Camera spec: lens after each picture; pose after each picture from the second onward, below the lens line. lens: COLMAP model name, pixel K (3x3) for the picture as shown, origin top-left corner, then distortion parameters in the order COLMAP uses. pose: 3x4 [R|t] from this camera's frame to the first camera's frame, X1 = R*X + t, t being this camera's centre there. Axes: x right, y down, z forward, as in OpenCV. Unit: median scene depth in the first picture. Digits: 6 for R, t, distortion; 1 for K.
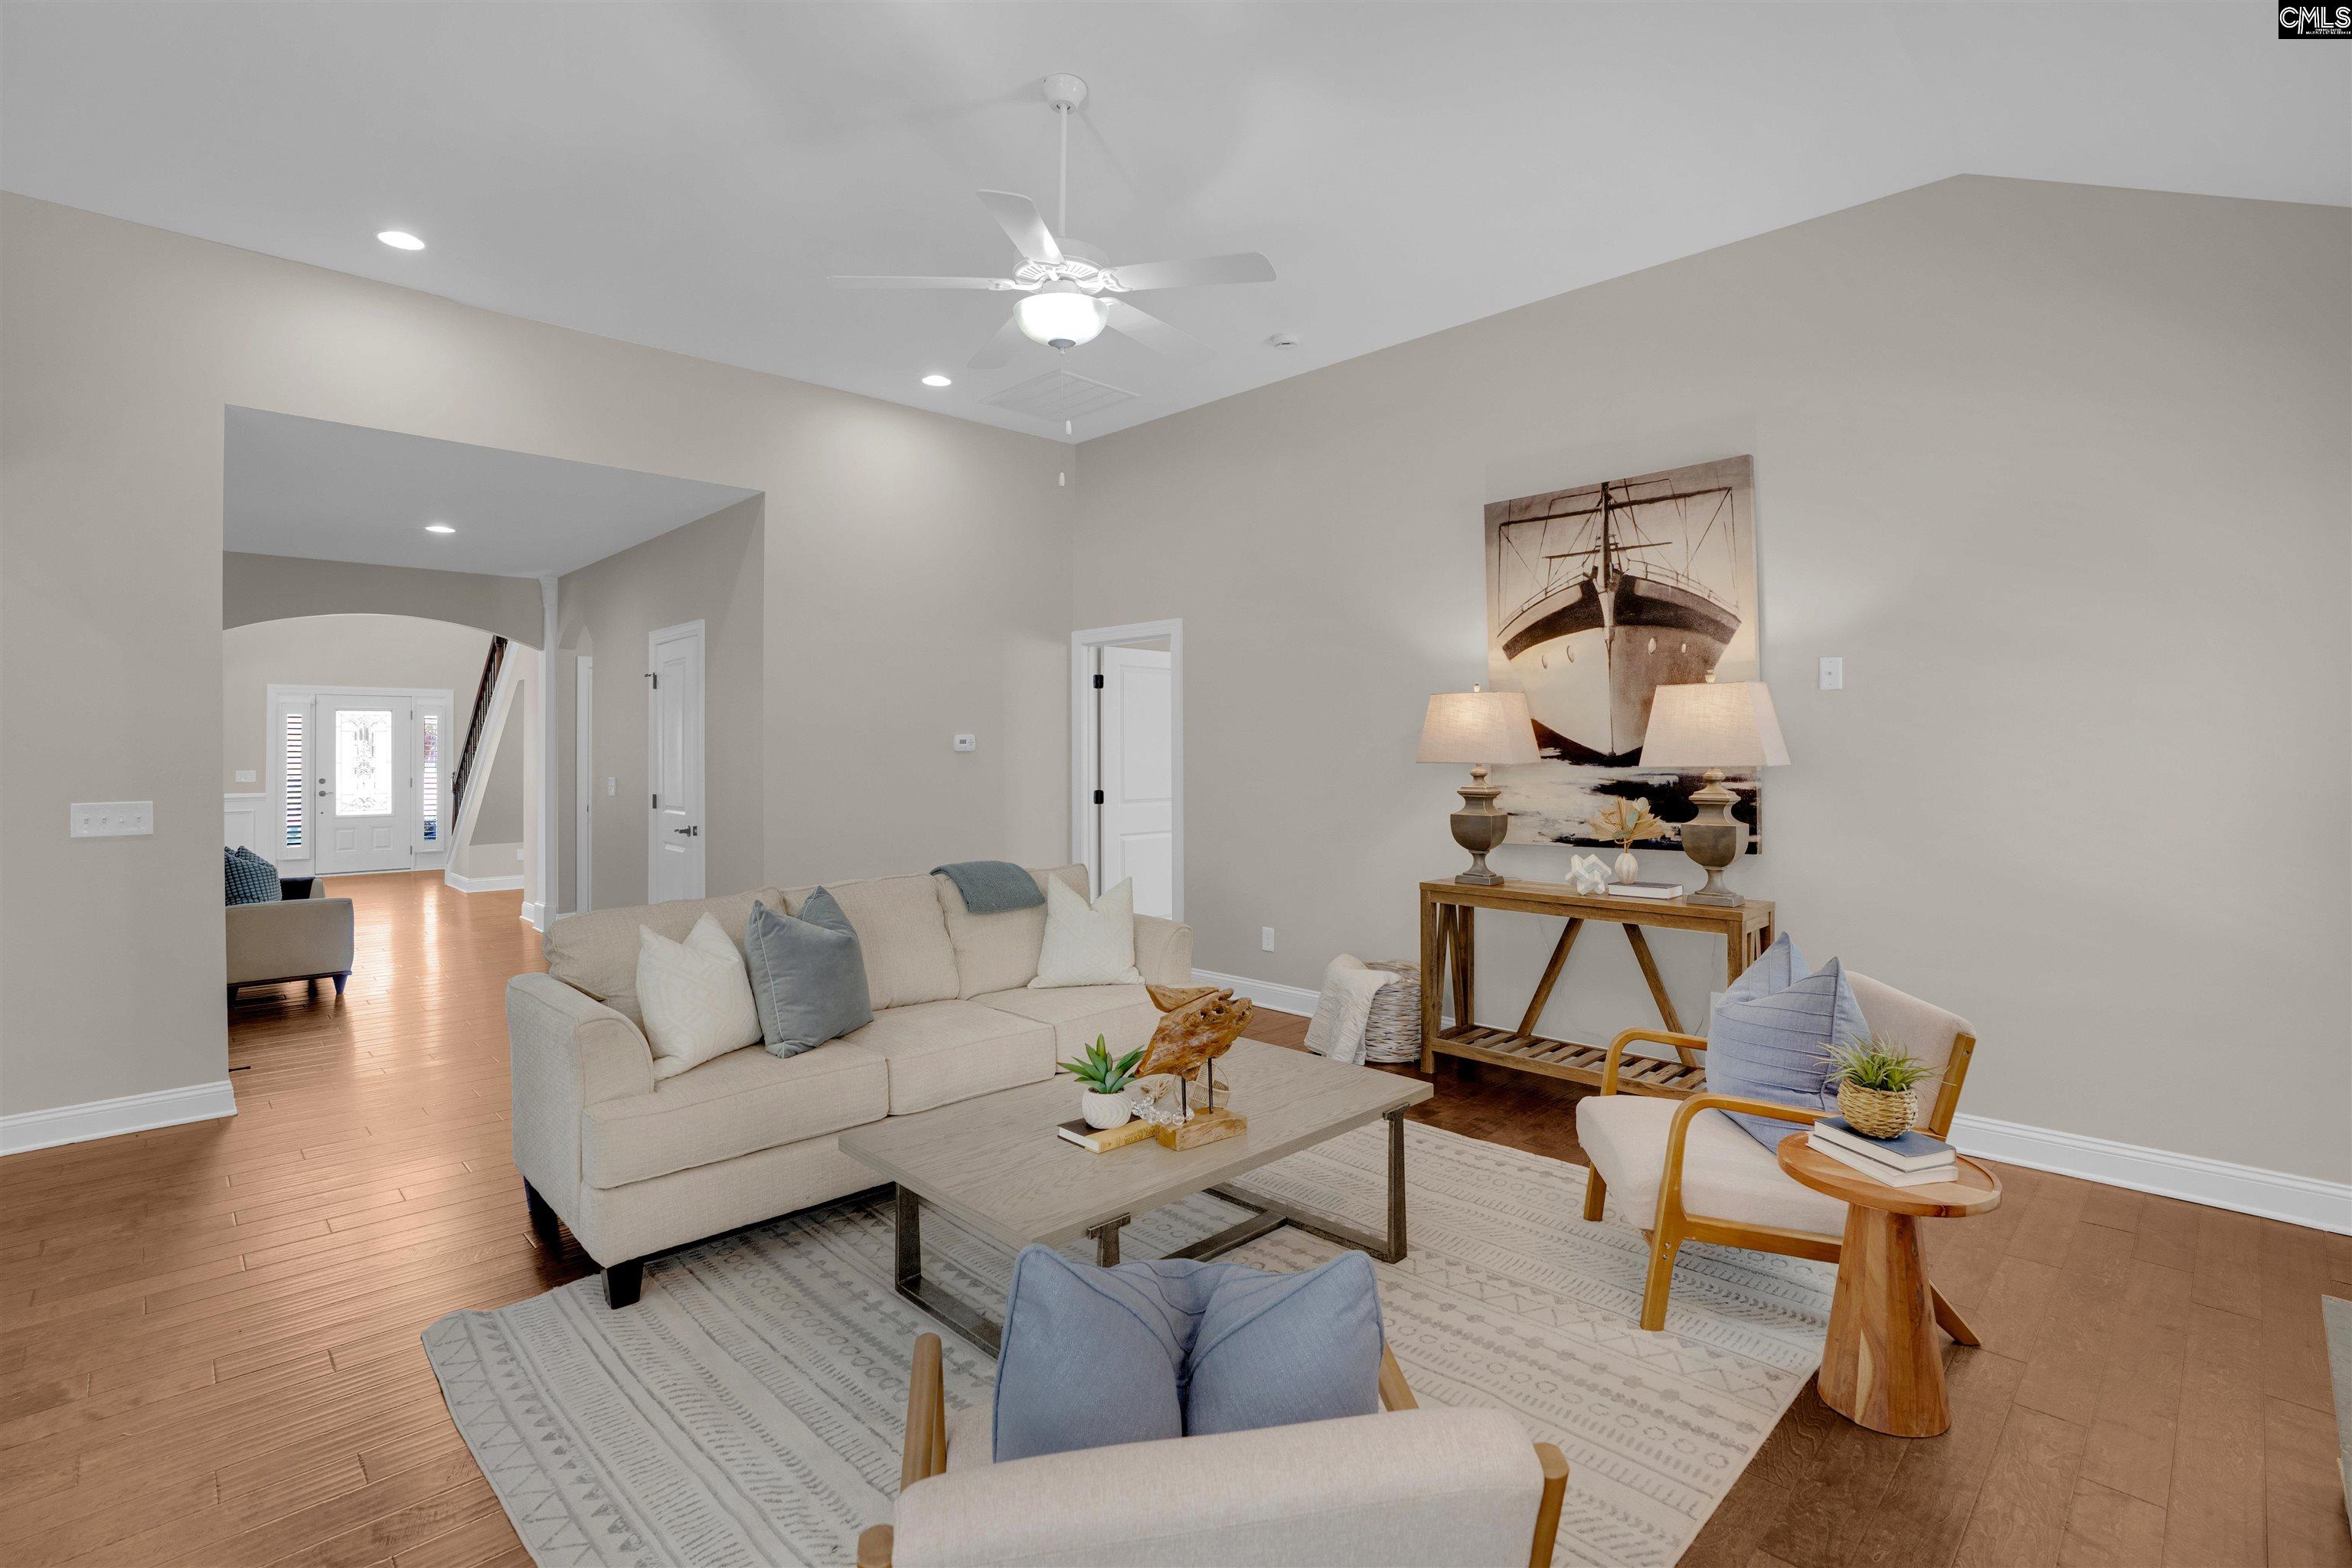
lens RADIAL K [[1074.7, 0, 1182.5], [0, 1074.7, 733.3], [0, 0, 1]] dist [-0.063904, 0.015849]
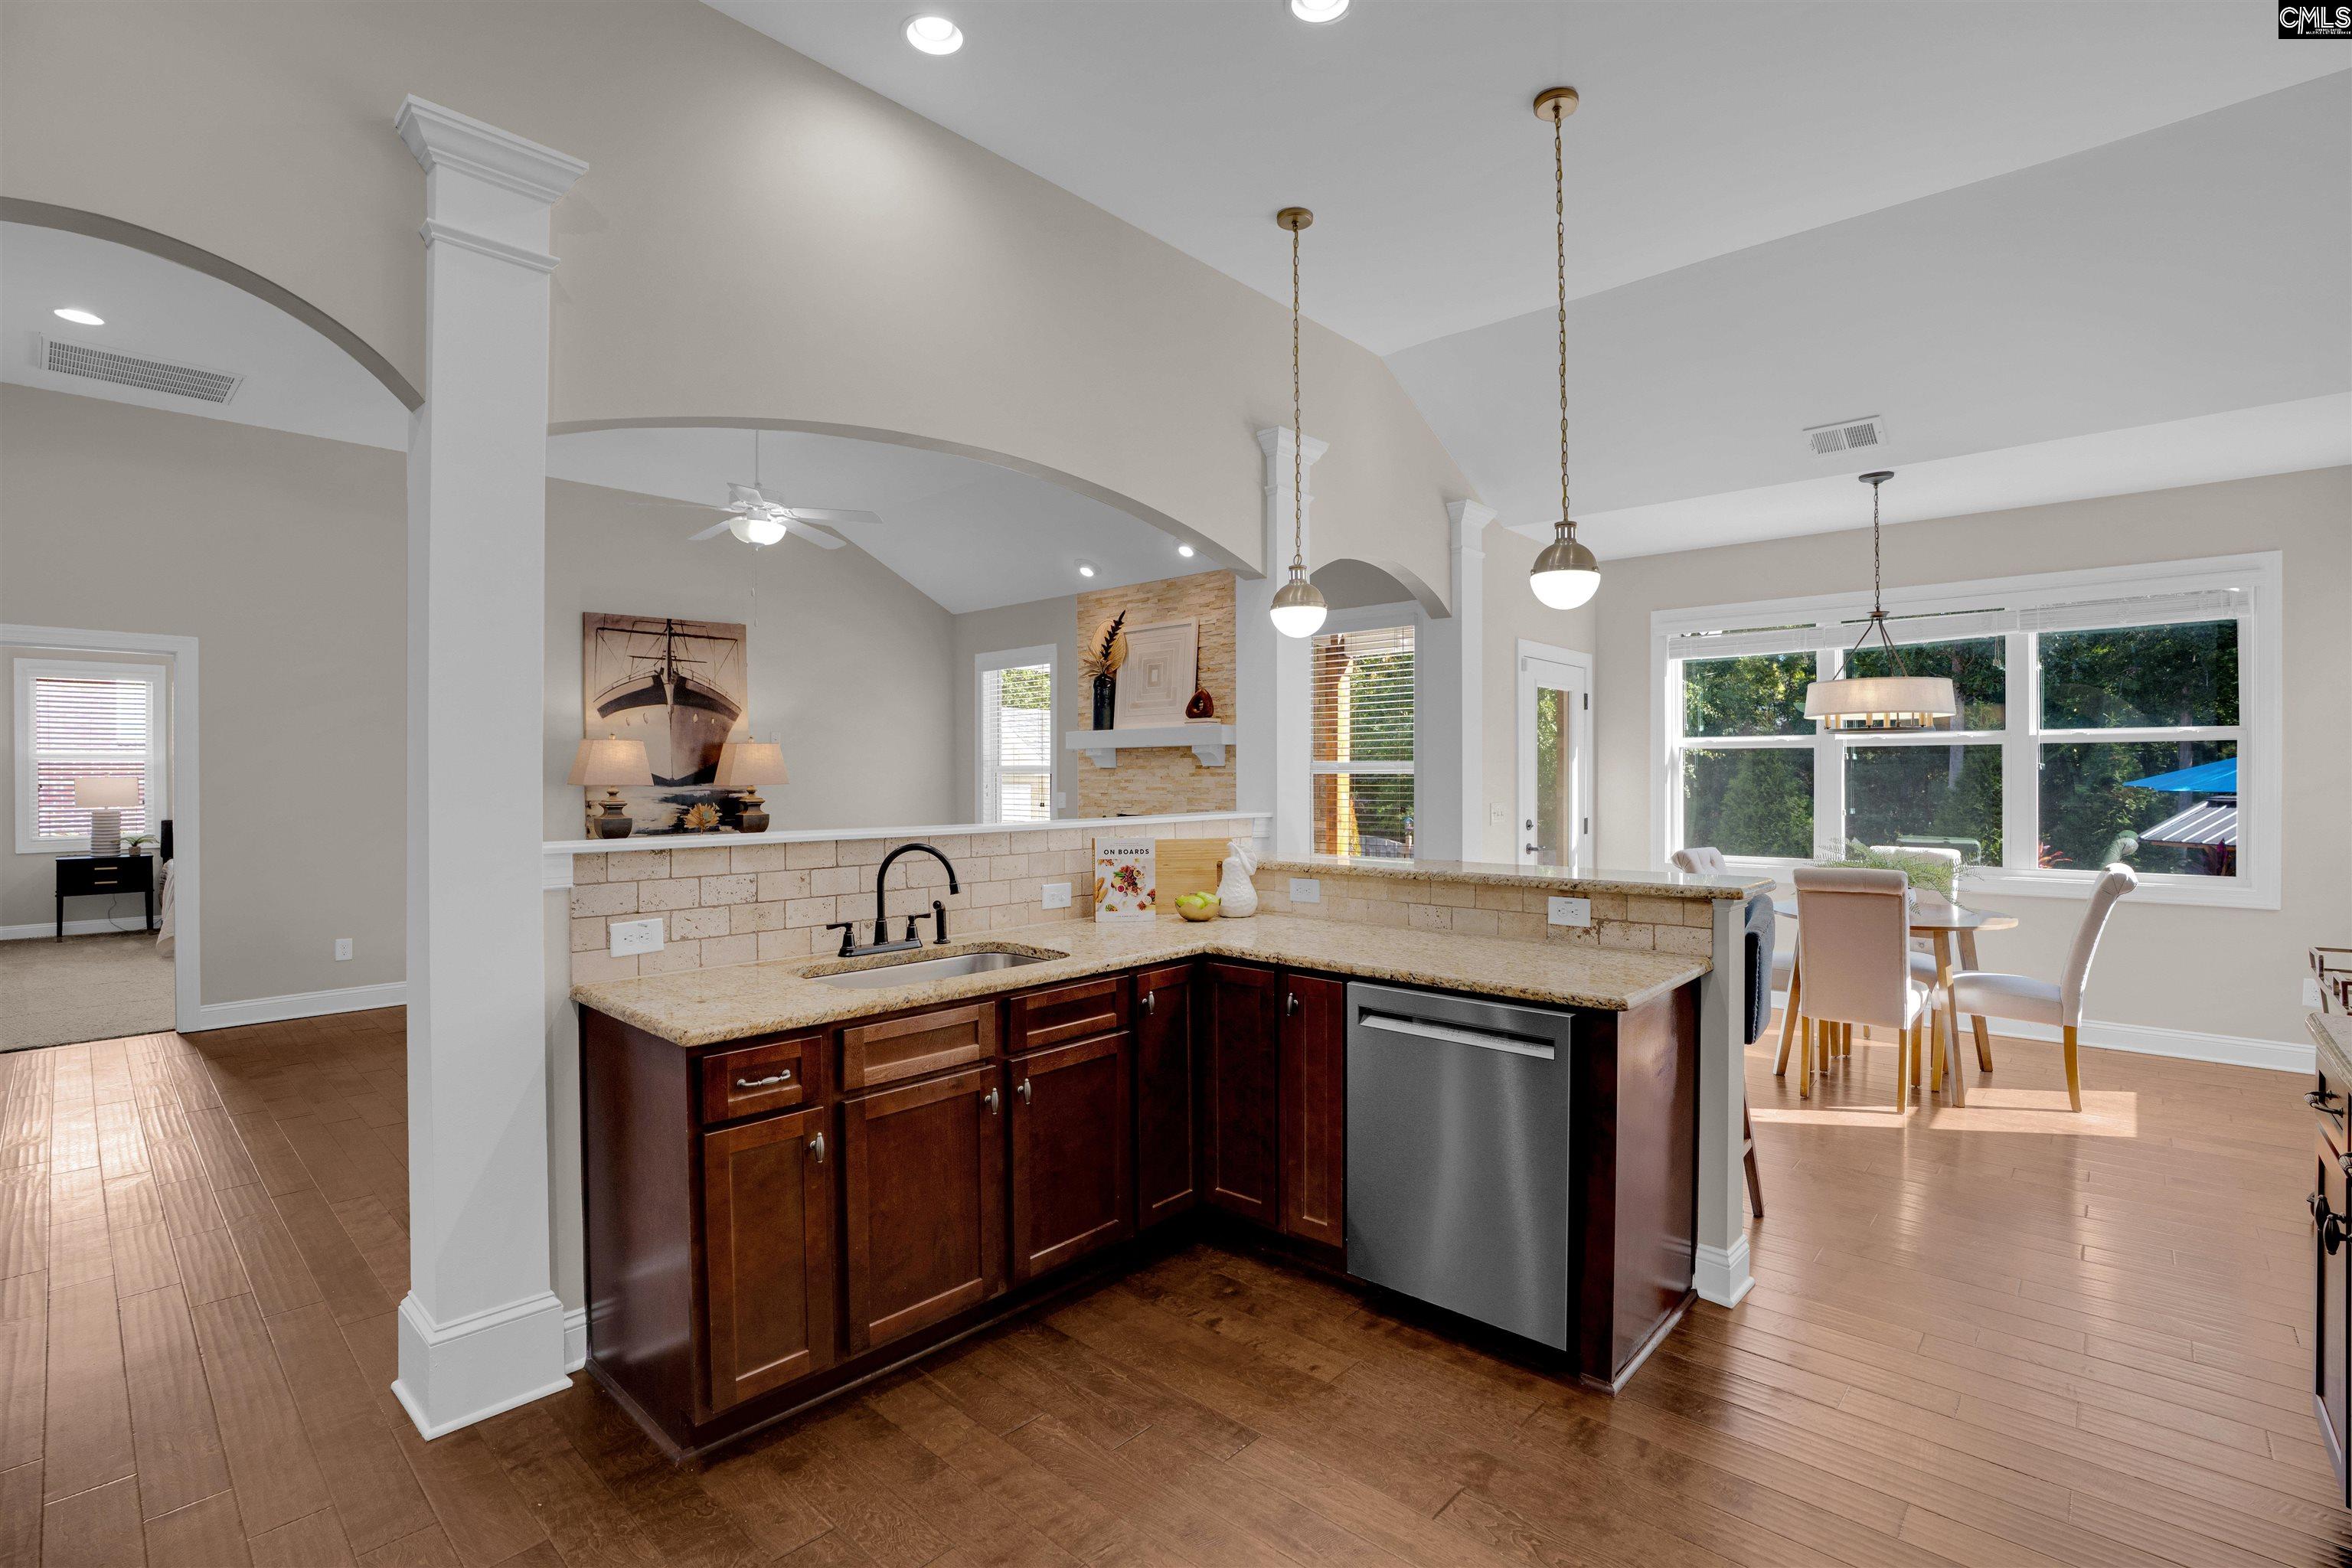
lens RADIAL K [[1074.7, 0, 1182.6], [0, 1074.7, 777.3], [0, 0, 1]] dist [-0.063904, 0.015849]
pose [[-0.040849, 0.002669, 0.999162, -1.279816], [-0.010593, 0.999939, -0.003105, 0.012583], [-0.999109, -0.010711, -0.040818, 0.238276]]
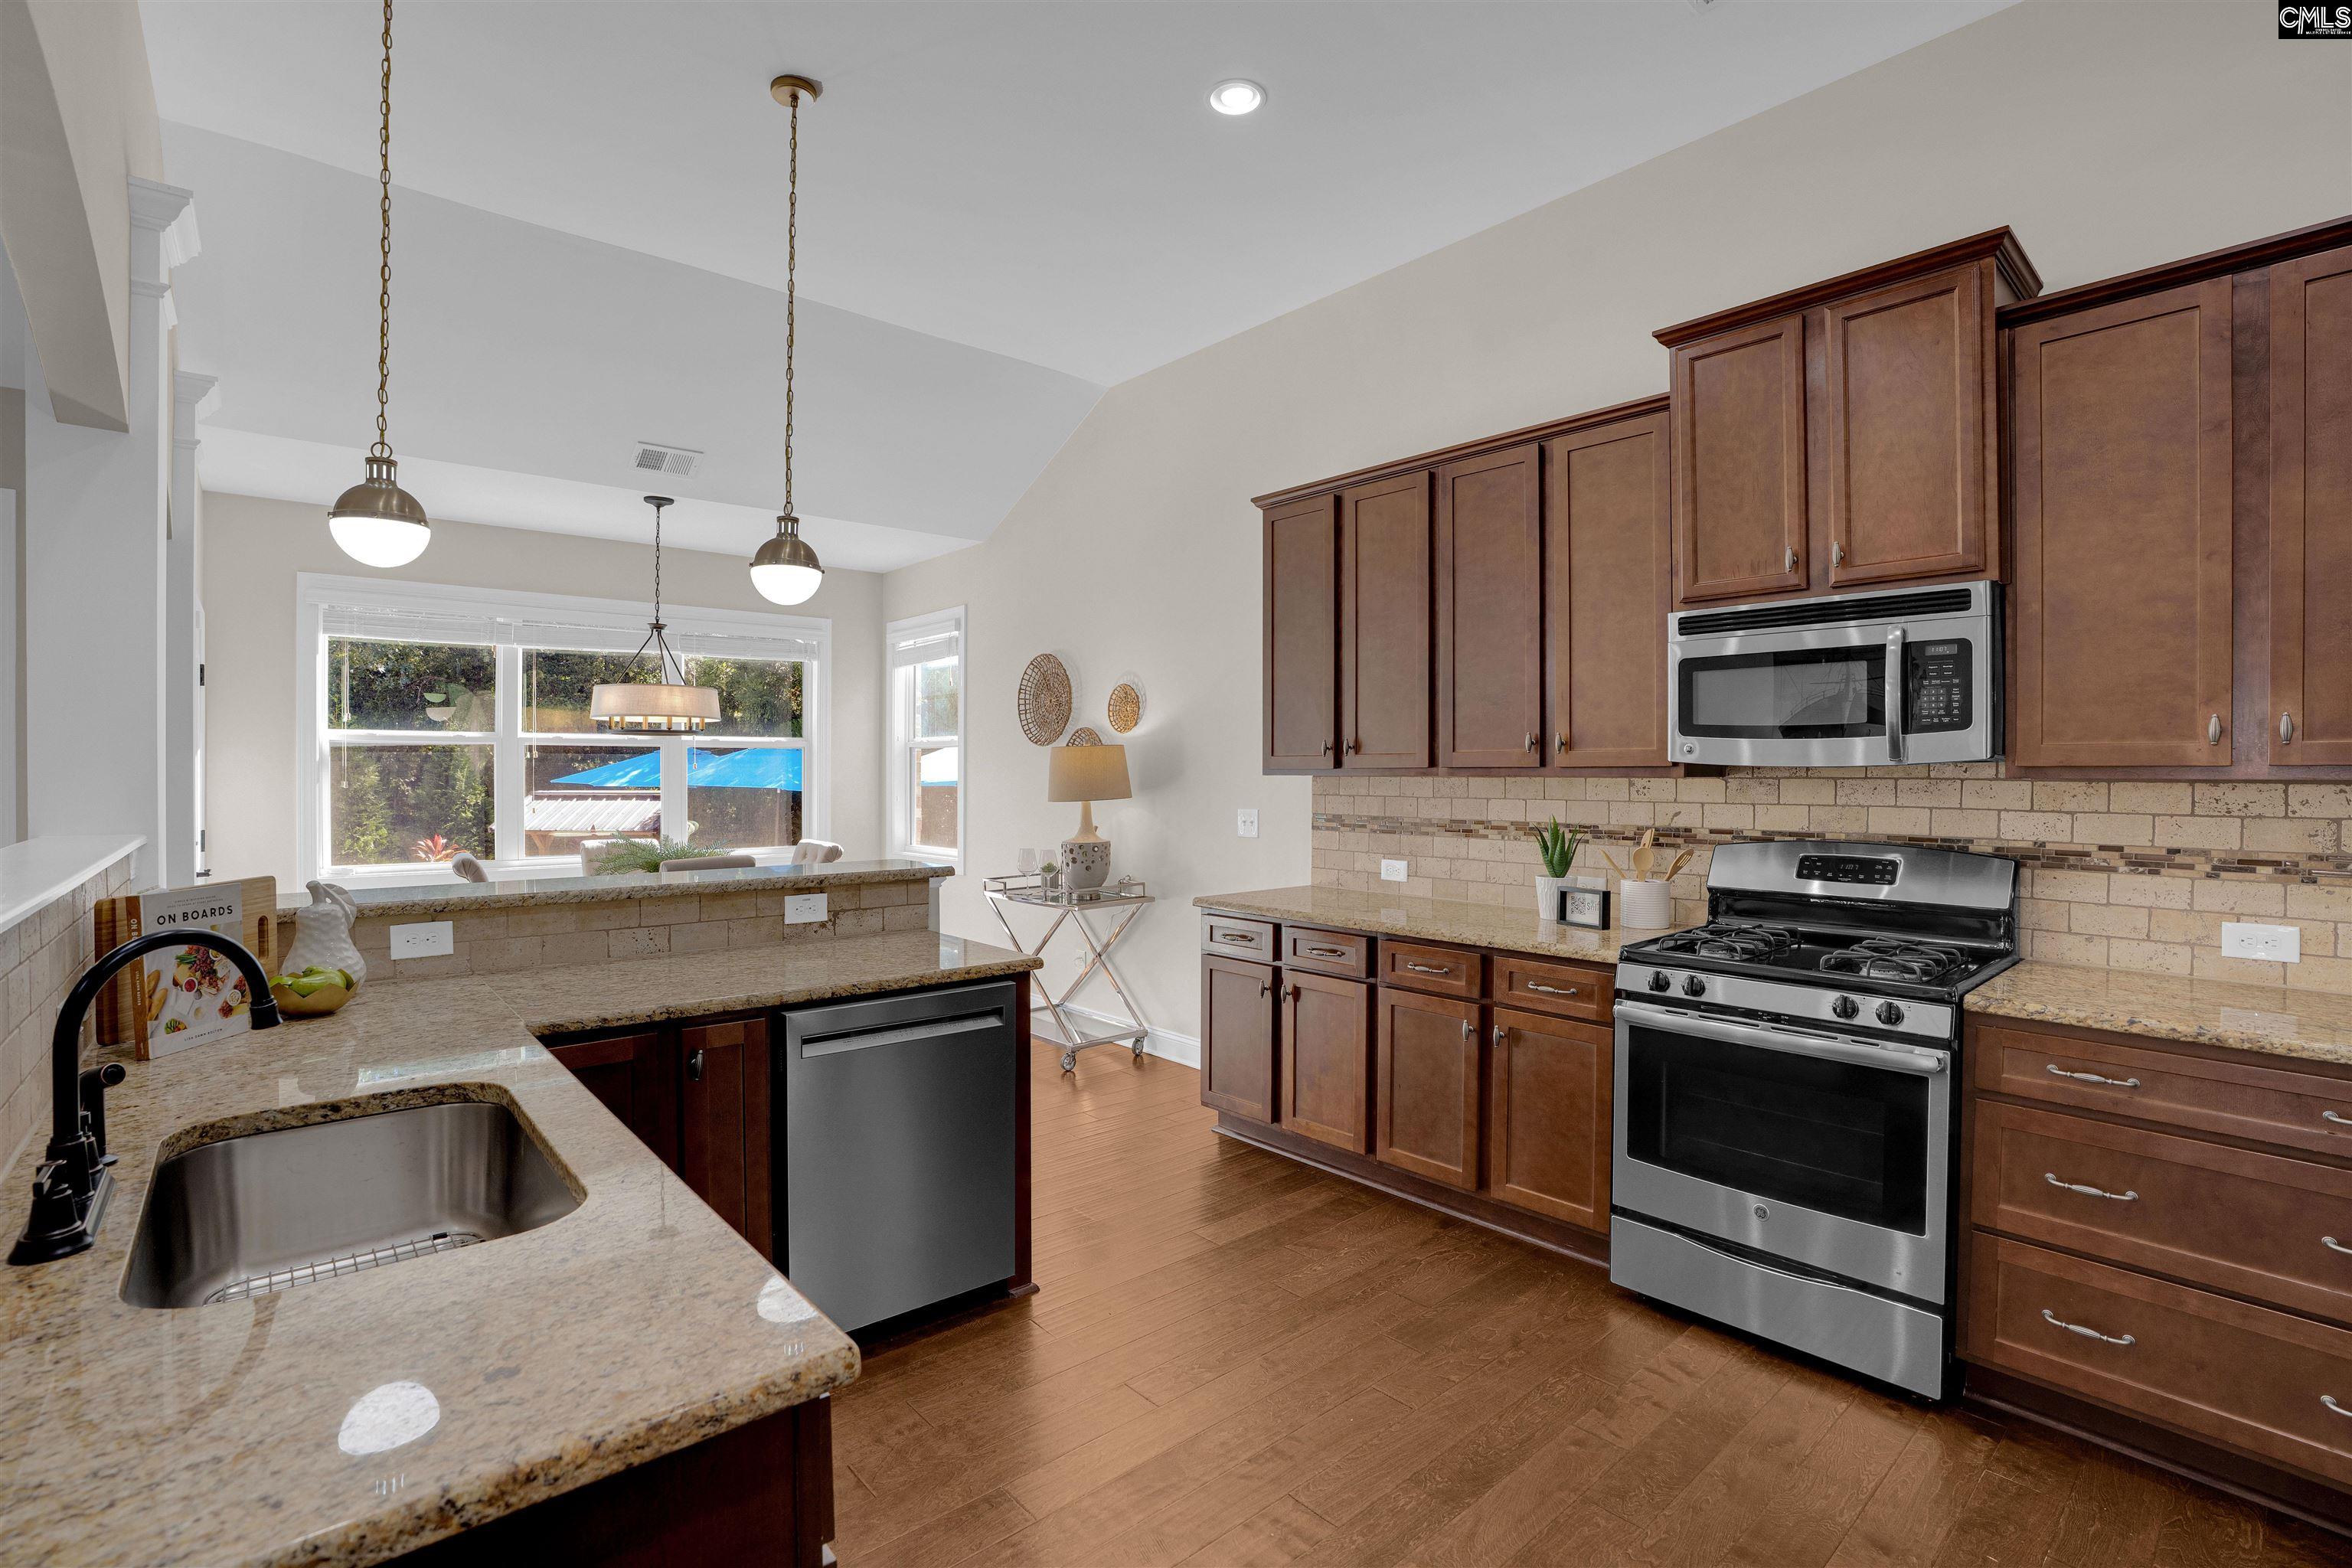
lens RADIAL K [[1074.7, 0, 1170.0], [0, 1074.7, 781.4], [0, 0, 1]] dist [-0.063904, 0.015849]
pose [[-0.997640, 0.002623, 0.068610, -0.892498], [0.002239, 0.999981, -0.005686, 0.016457], [-0.068623, -0.005519, -0.997627, 0.626555]]
